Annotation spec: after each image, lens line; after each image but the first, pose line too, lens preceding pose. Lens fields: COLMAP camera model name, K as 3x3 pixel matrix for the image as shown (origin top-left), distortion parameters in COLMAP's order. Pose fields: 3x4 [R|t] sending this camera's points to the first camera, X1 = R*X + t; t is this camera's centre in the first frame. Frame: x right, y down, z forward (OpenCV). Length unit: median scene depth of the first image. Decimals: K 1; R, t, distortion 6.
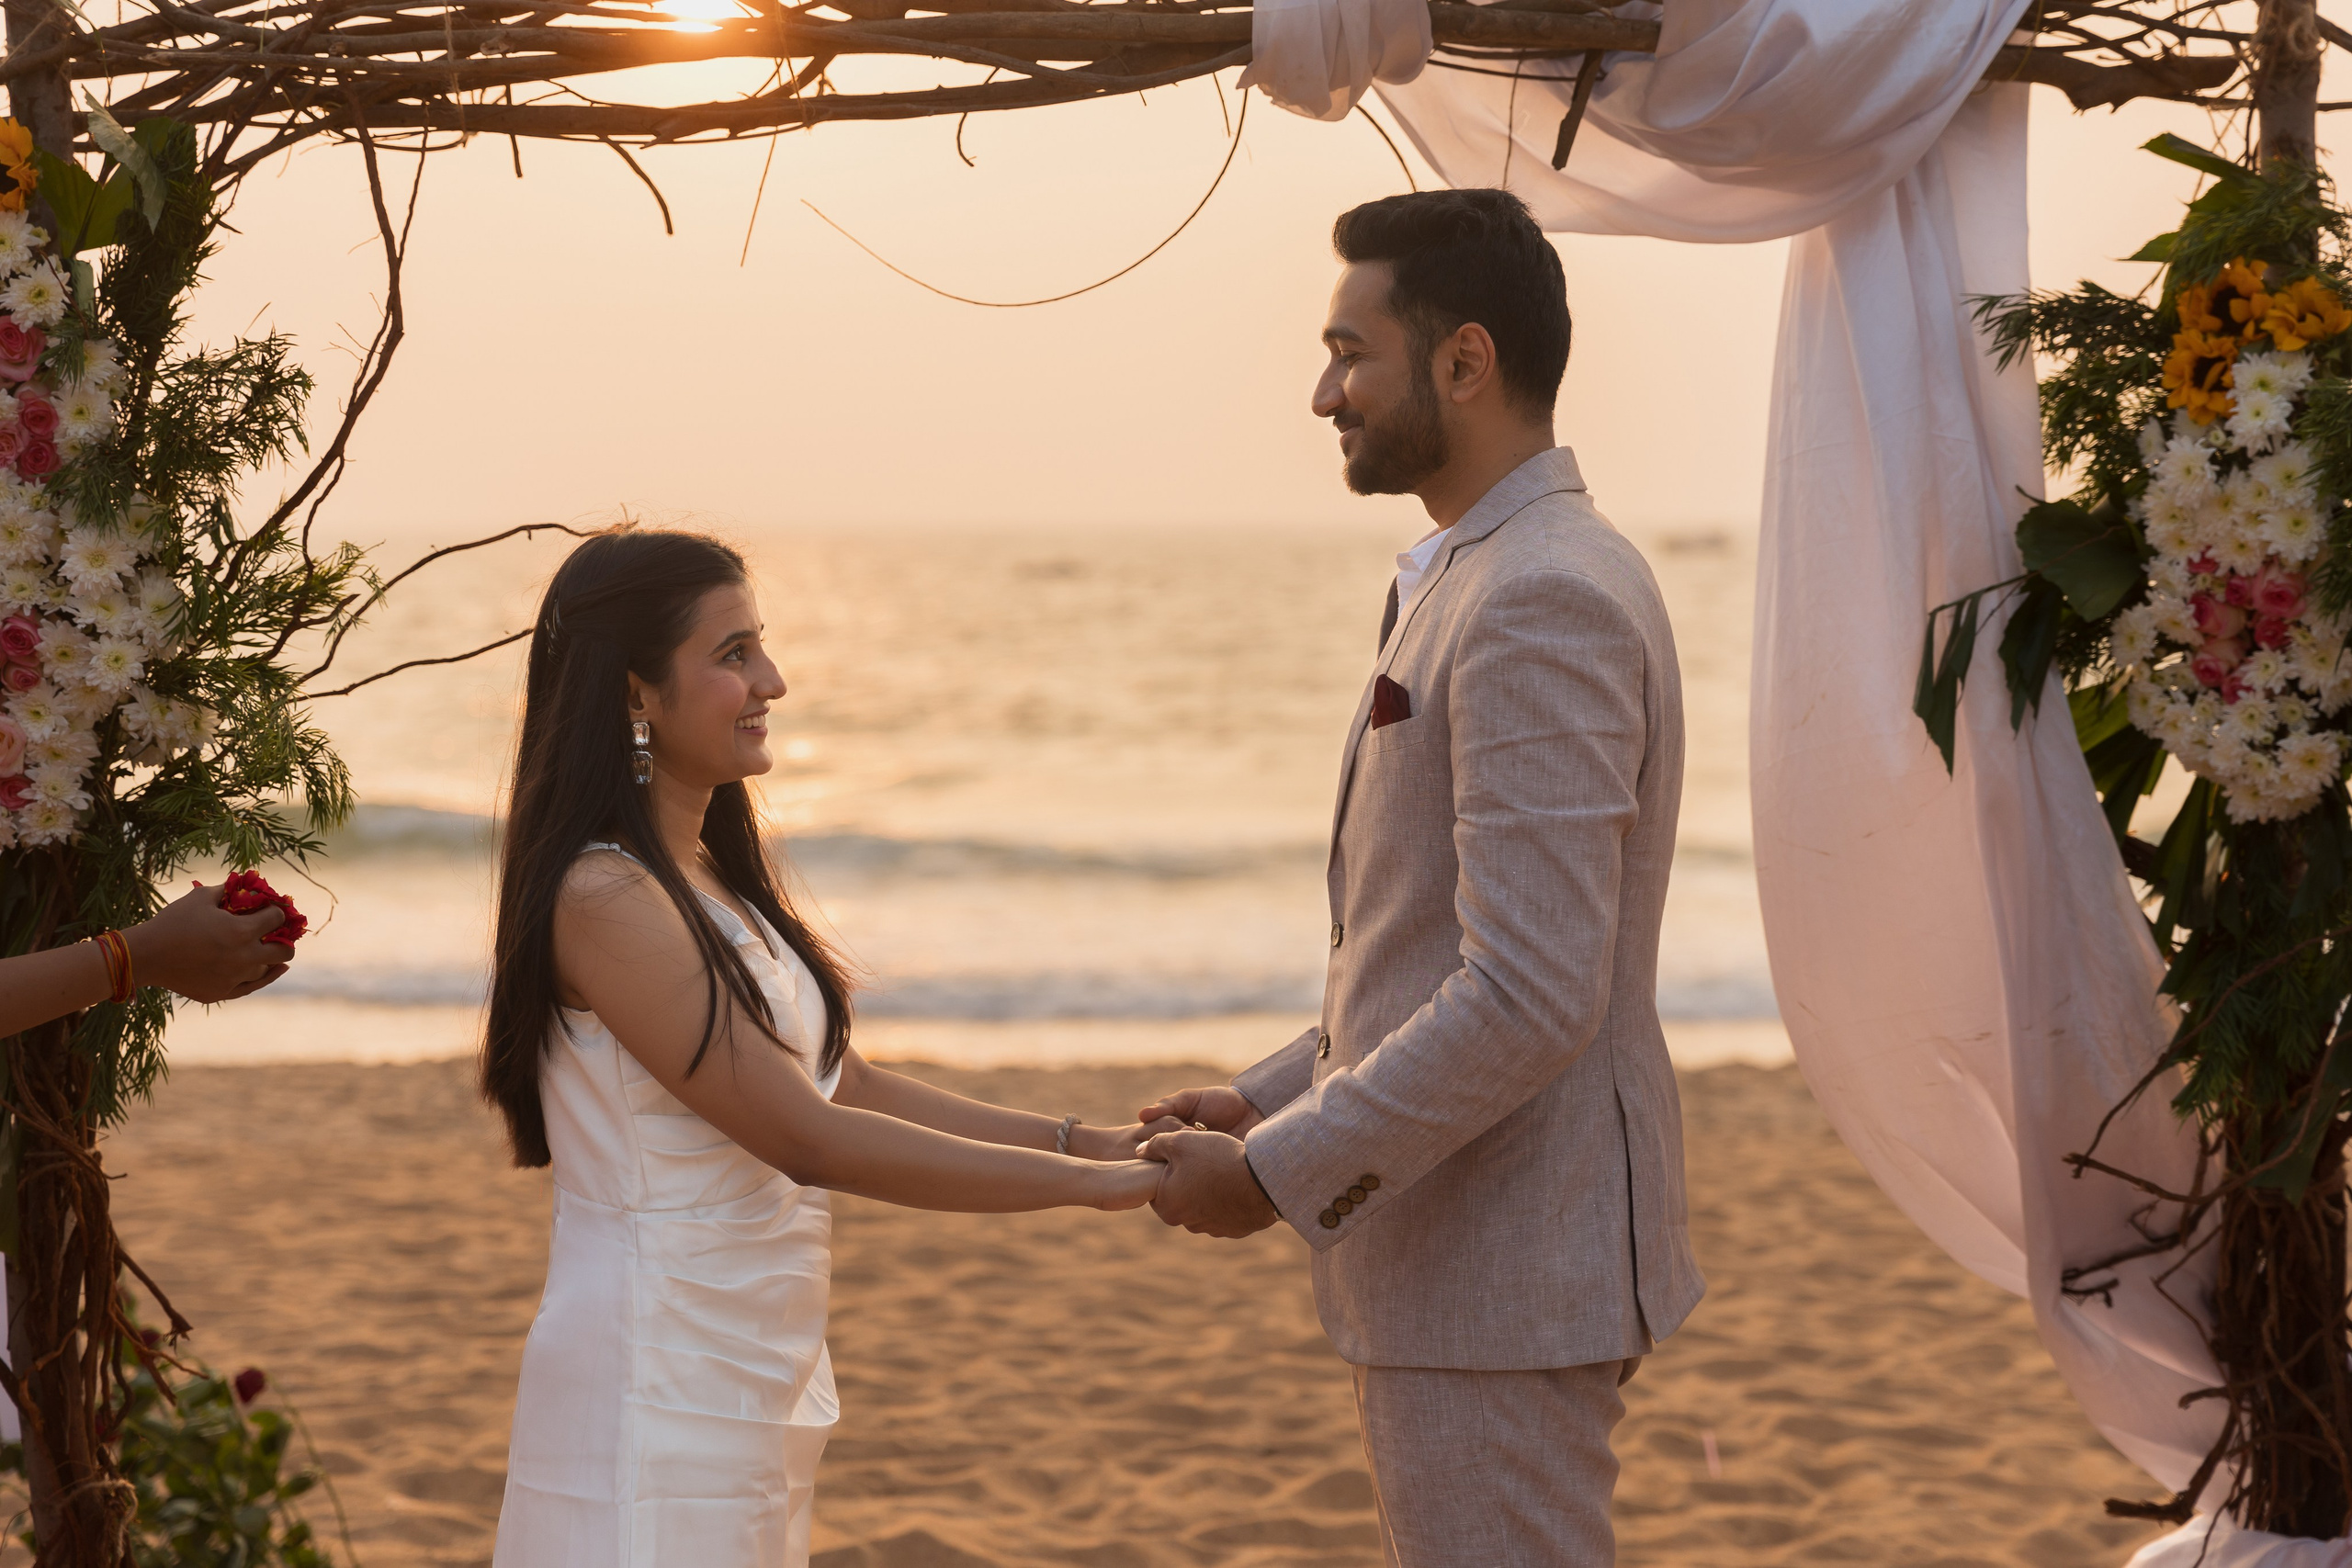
lens RADIAL K [[4607.3, 0, 1176.0], [0, 4607.3, 784.0], [0, 0, 1]] dist [-0.020886, 0.044858]
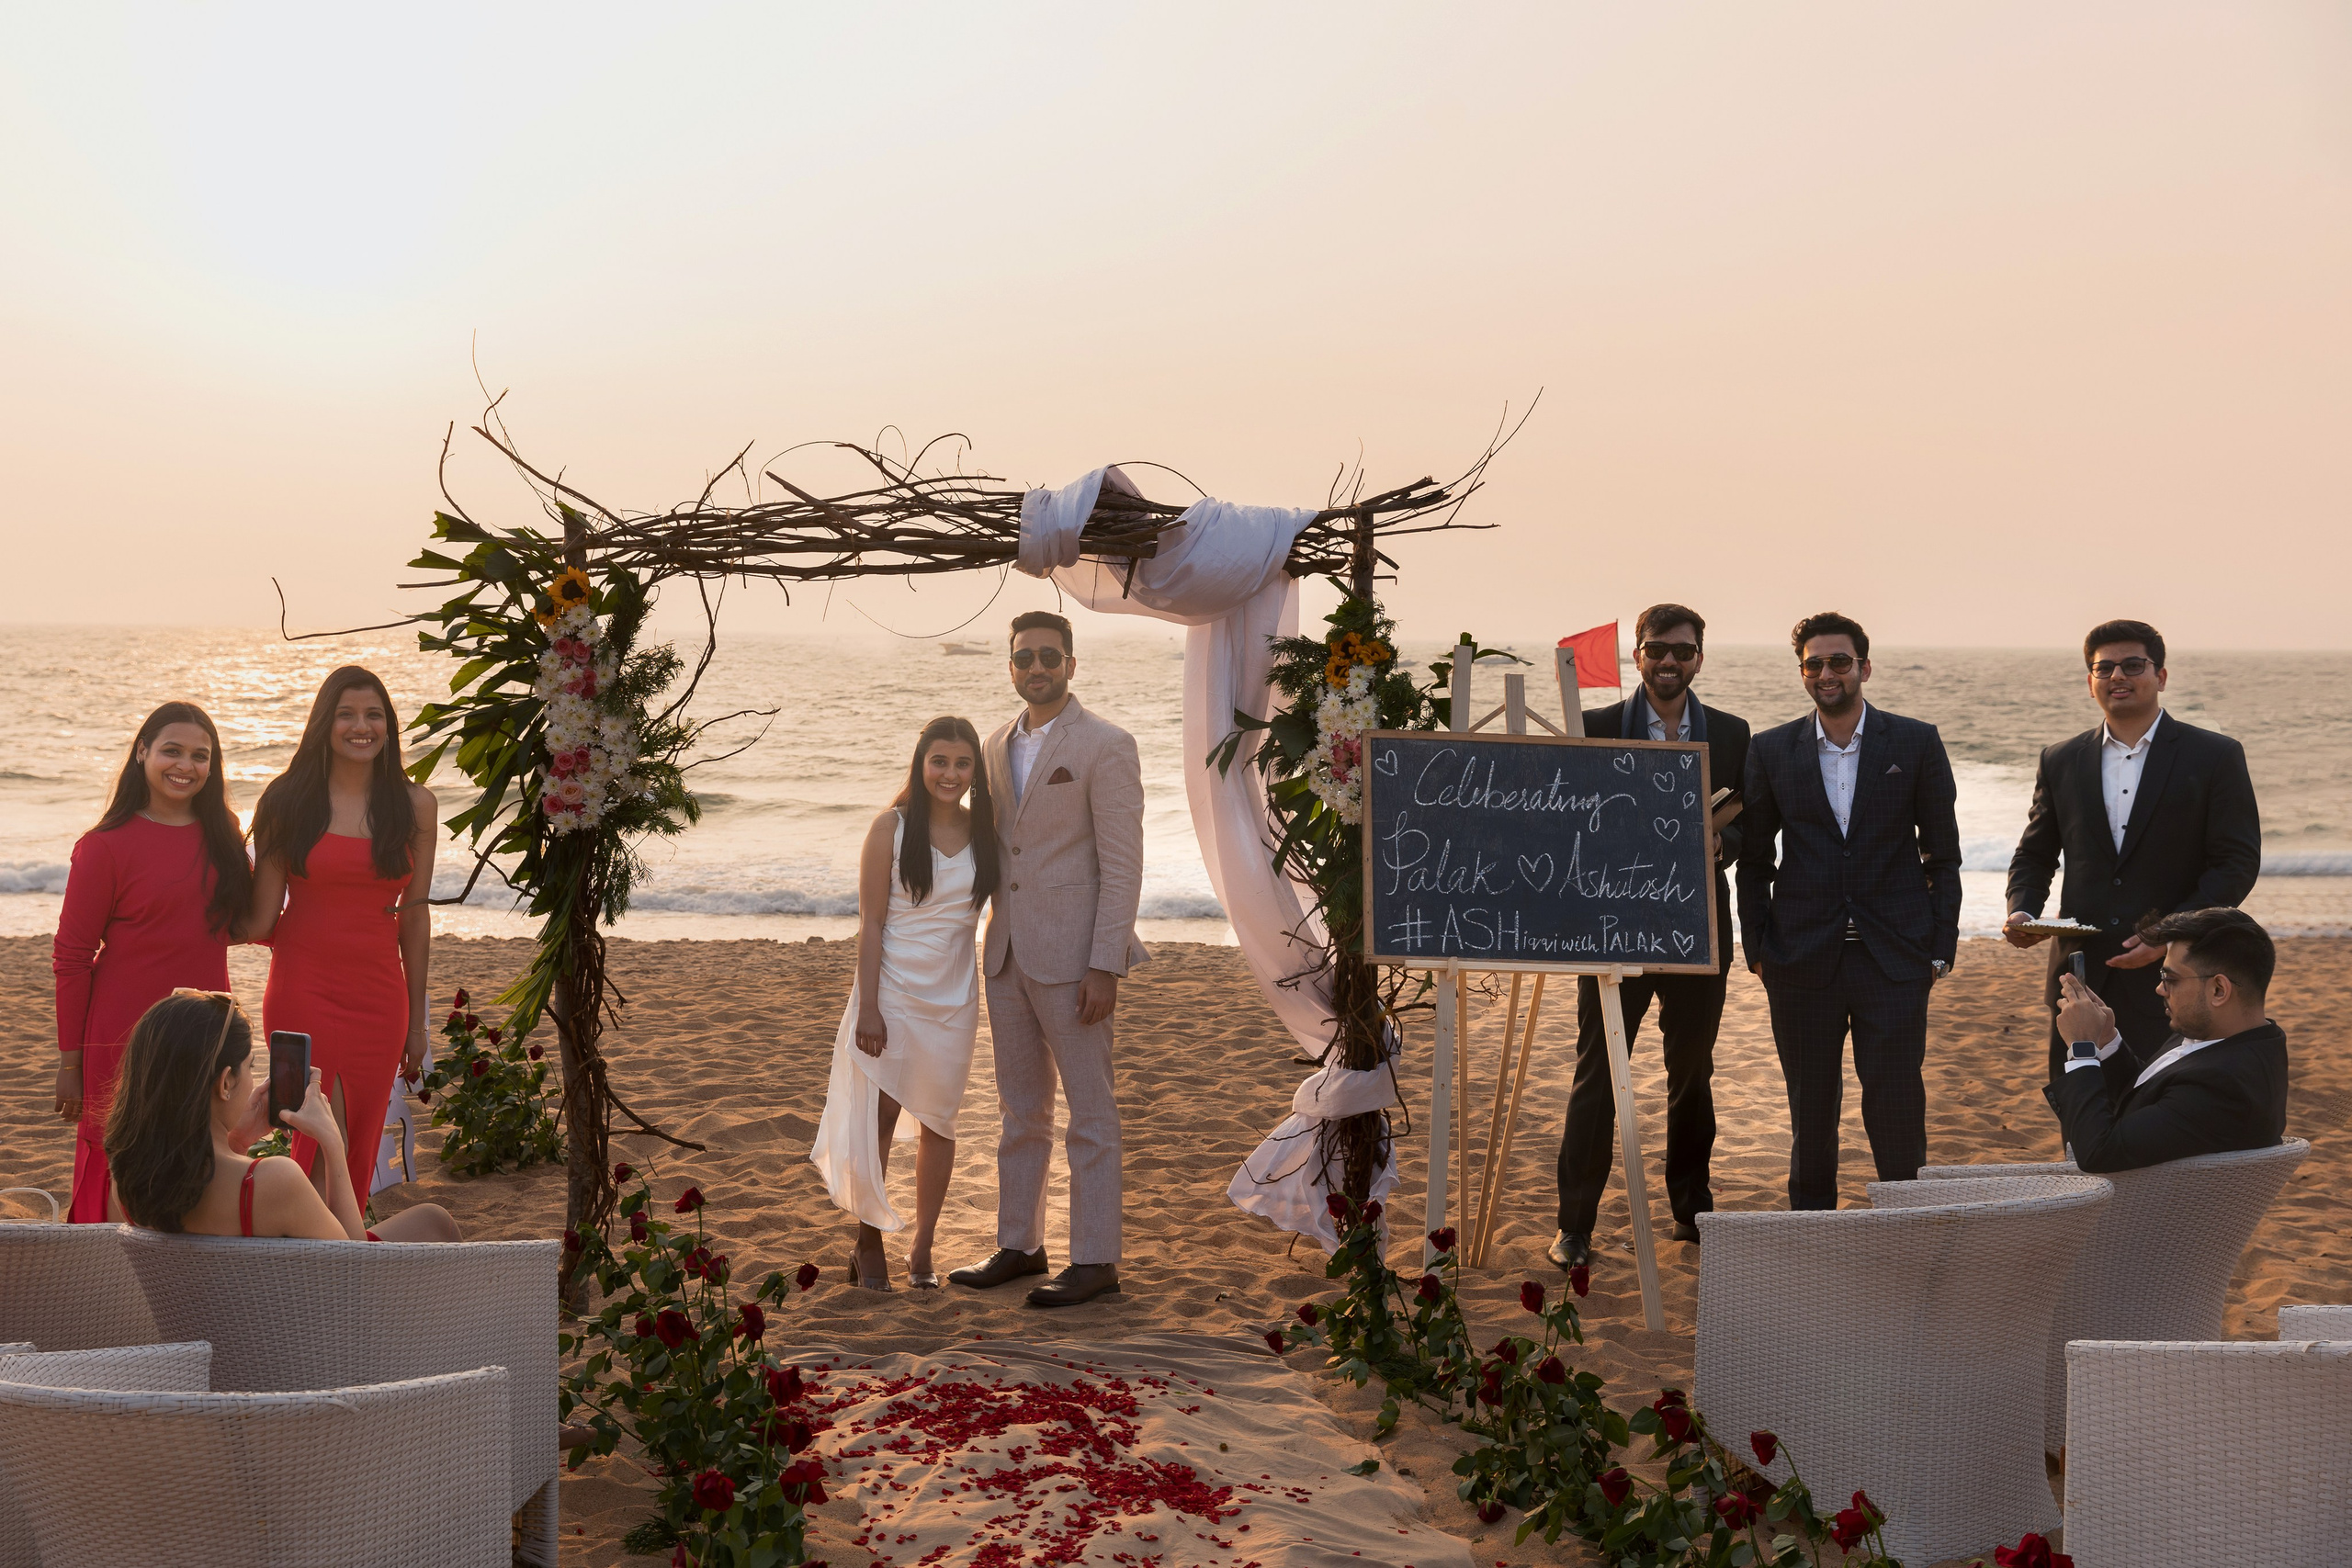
lens RADIAL K [[2374.2, 0, 1176.0], [0, 2374.2, 784.0], [0, 0, 1]] dist [0.002788, 0.000496]
pose [[0.984589, 0.008546, 0.174677, -0.140376], [-0.007616, 0.999953, -0.005991, -0.007529], [-0.174720, 0.004569, 0.984608, -0.470539]]
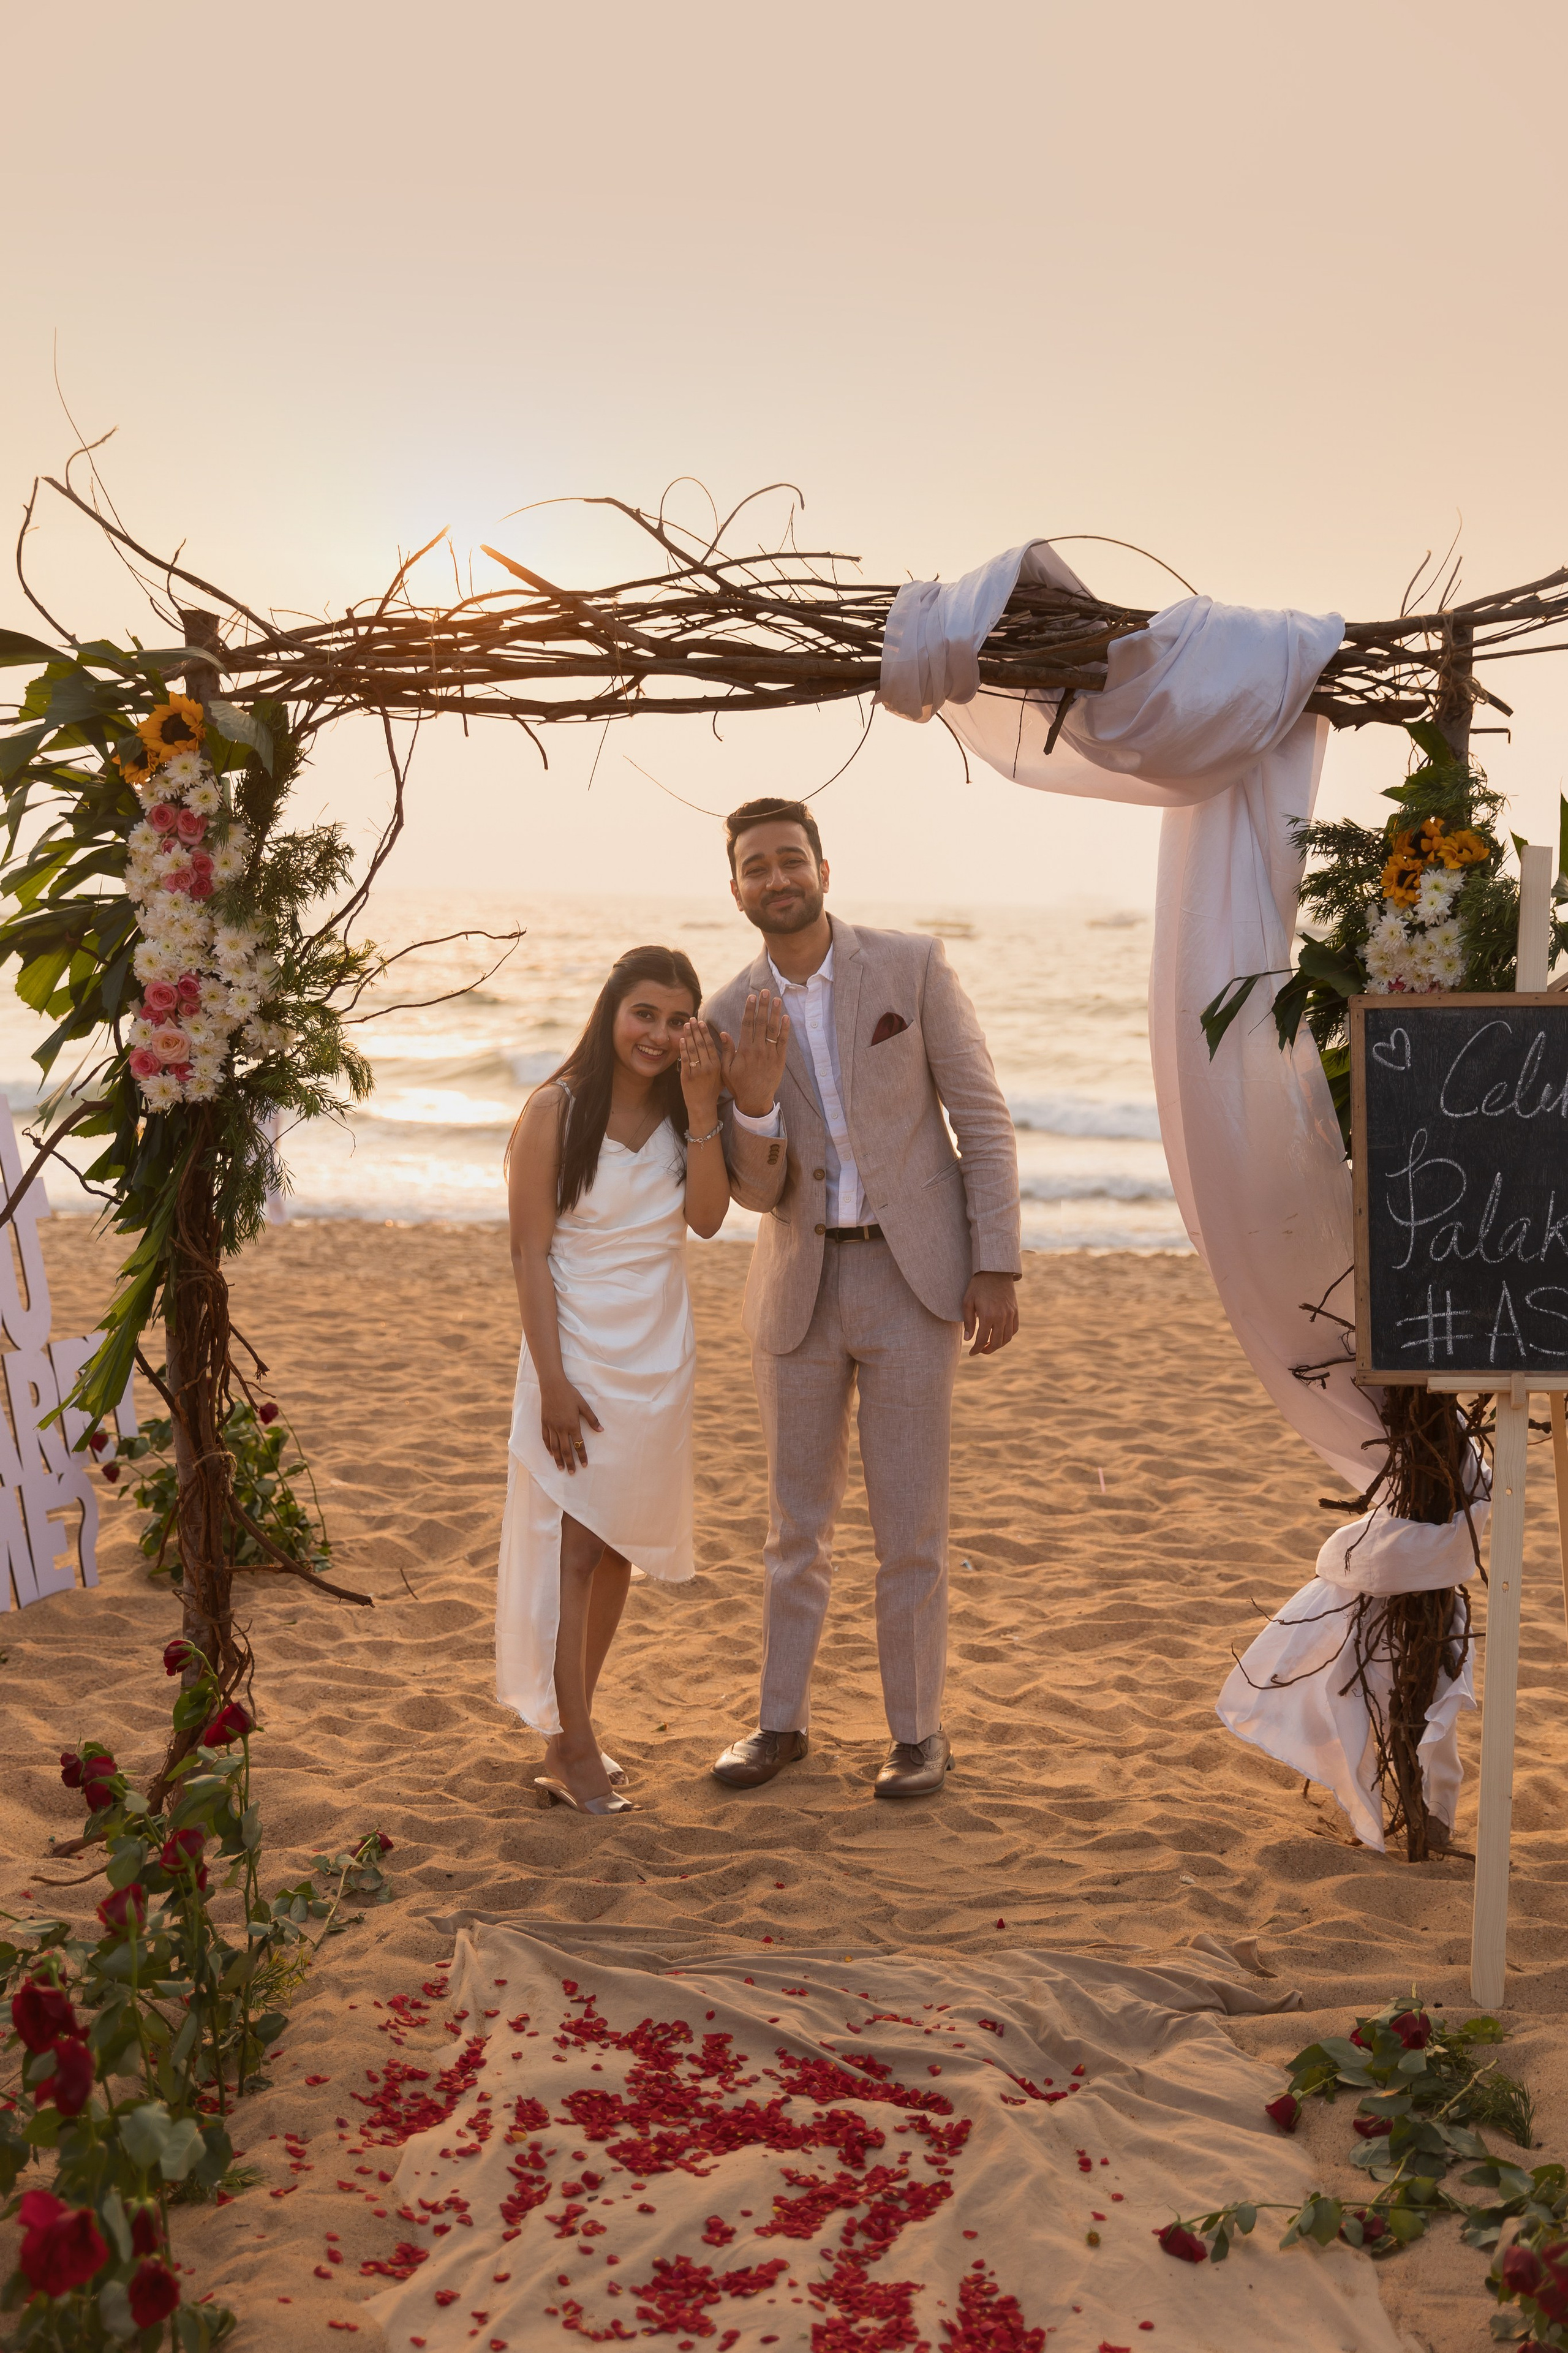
lens RADIAL K [[2833.2, 0, 784.0], [0, 2833.2, 1176.5], [0, 0, 1]] dist [-0.008218, -0.016920]
pose [[0.999436, 0.033569, 0.000643, -0.014437], [-0.033570, 0.998750, 0.037029, -0.006012], [0.000601, -0.037029, 0.999314, -0.111754]]
